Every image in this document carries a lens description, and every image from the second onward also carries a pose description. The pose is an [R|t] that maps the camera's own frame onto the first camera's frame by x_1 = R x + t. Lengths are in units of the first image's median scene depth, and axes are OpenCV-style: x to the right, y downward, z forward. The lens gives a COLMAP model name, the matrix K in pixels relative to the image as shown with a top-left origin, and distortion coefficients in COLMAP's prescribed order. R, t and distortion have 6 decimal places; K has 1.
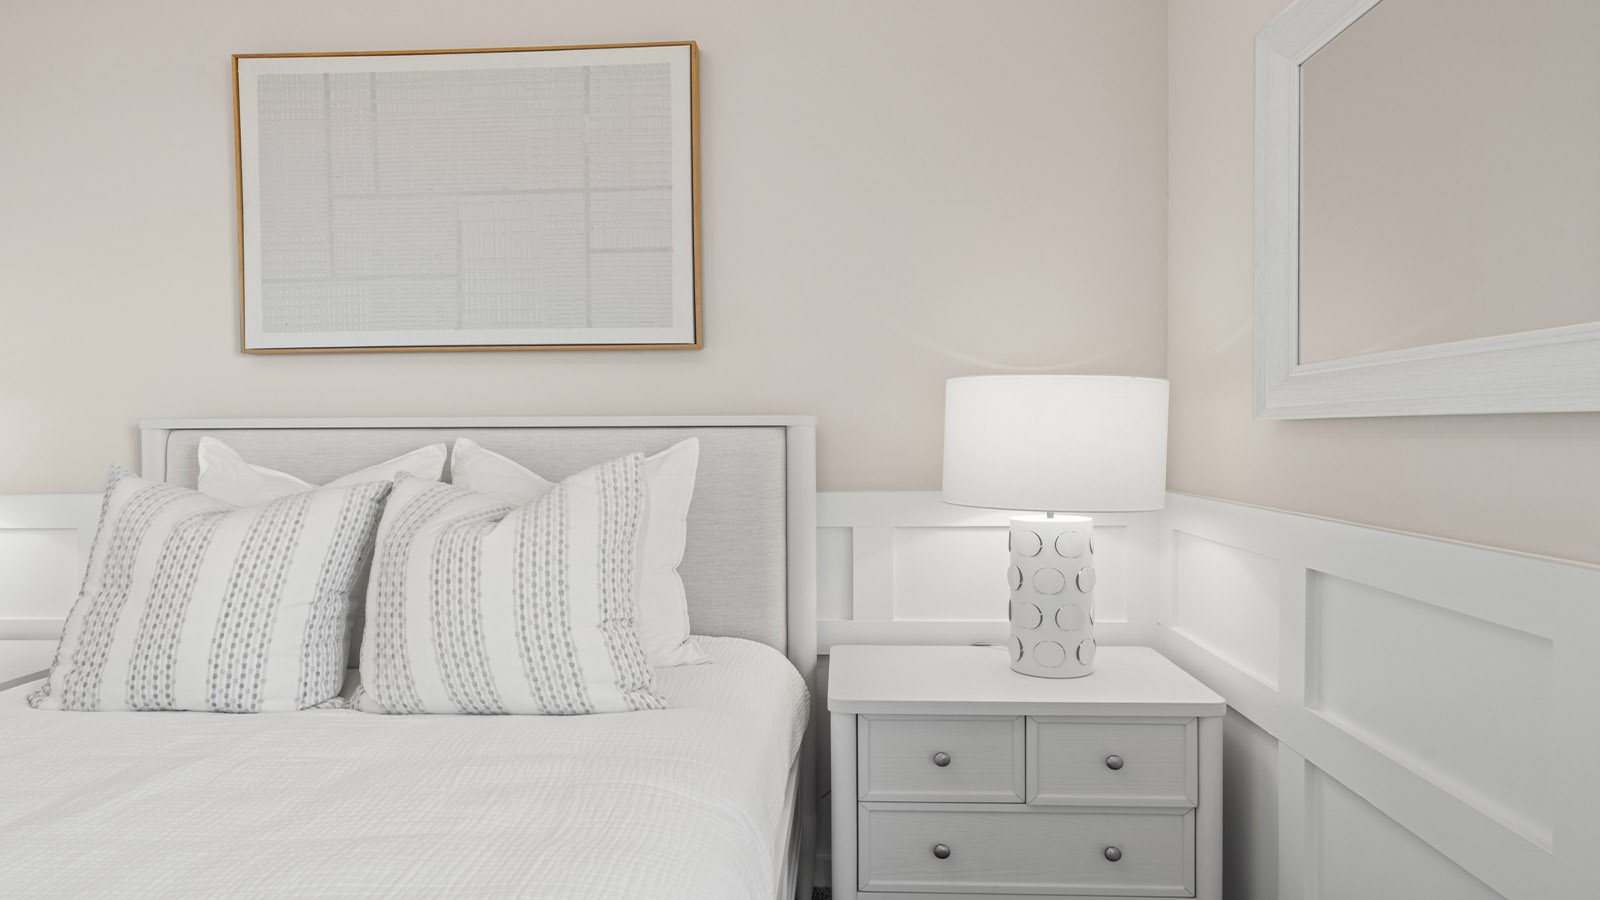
lens RADIAL K [[1128.7, 0, 800.0], [0, 1128.7, 450.0], [0, 0, 1]] dist [0.005364, 0.001101]
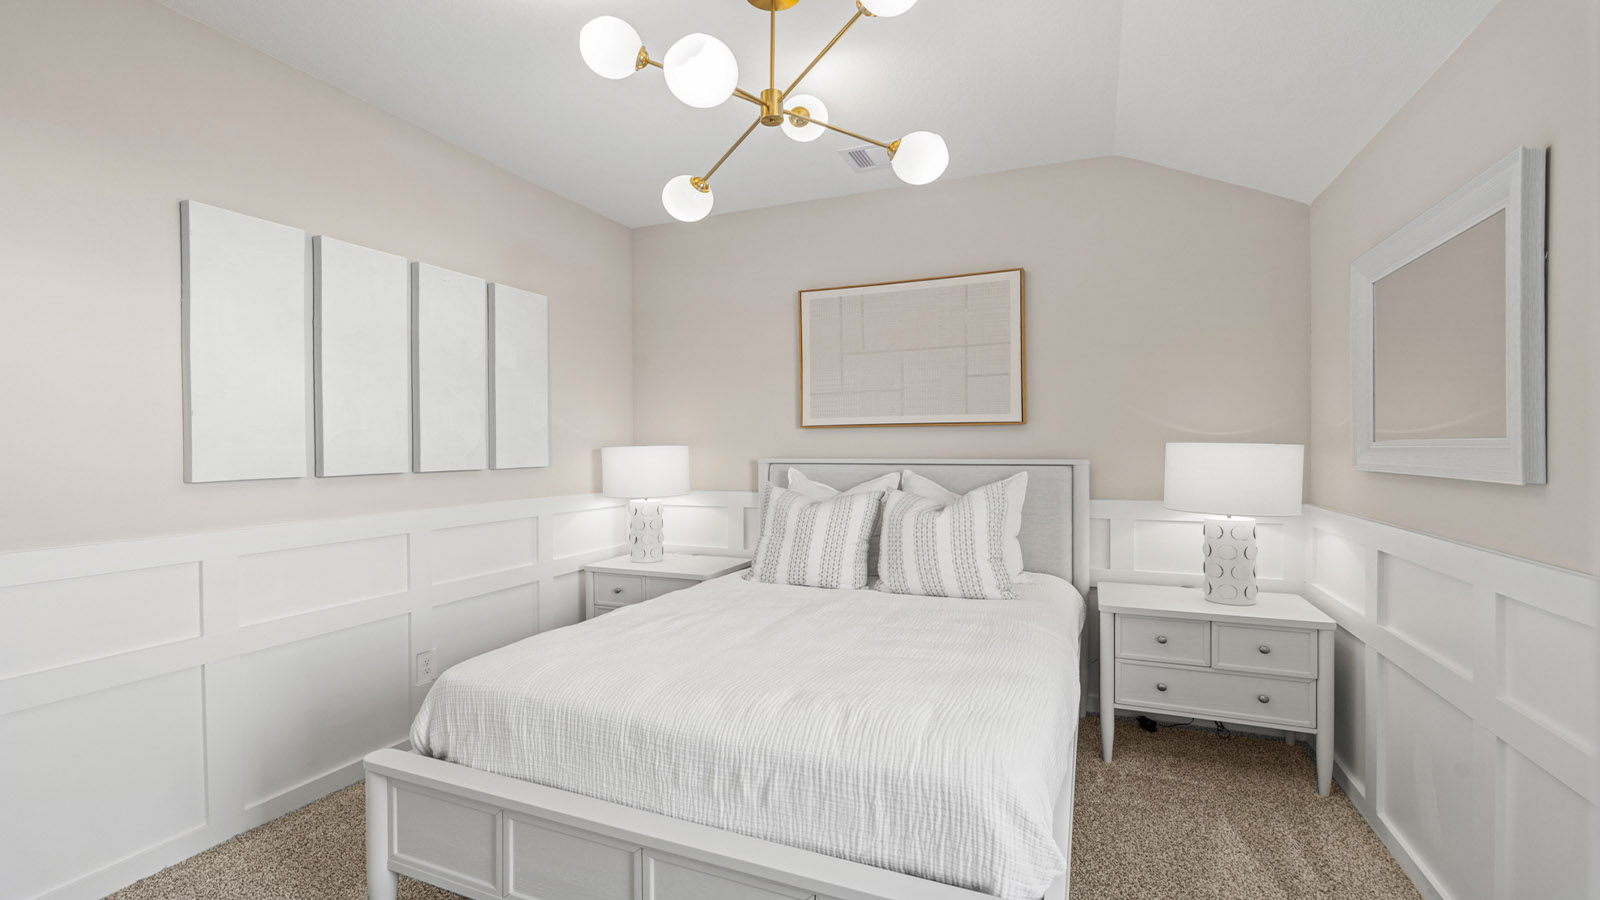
lens RADIAL K [[699.8, 0, 796.9], [0, 699.8, 456.3], [0, 0, 1]] dist [-0.004567, -0.000193]
pose [[0.934474, 0.004289, -0.356006, -0.036318], [-0.008153, 0.999923, -0.009354, -0.027623], [0.355938, 0.011643, 0.934437, -0.362427]]
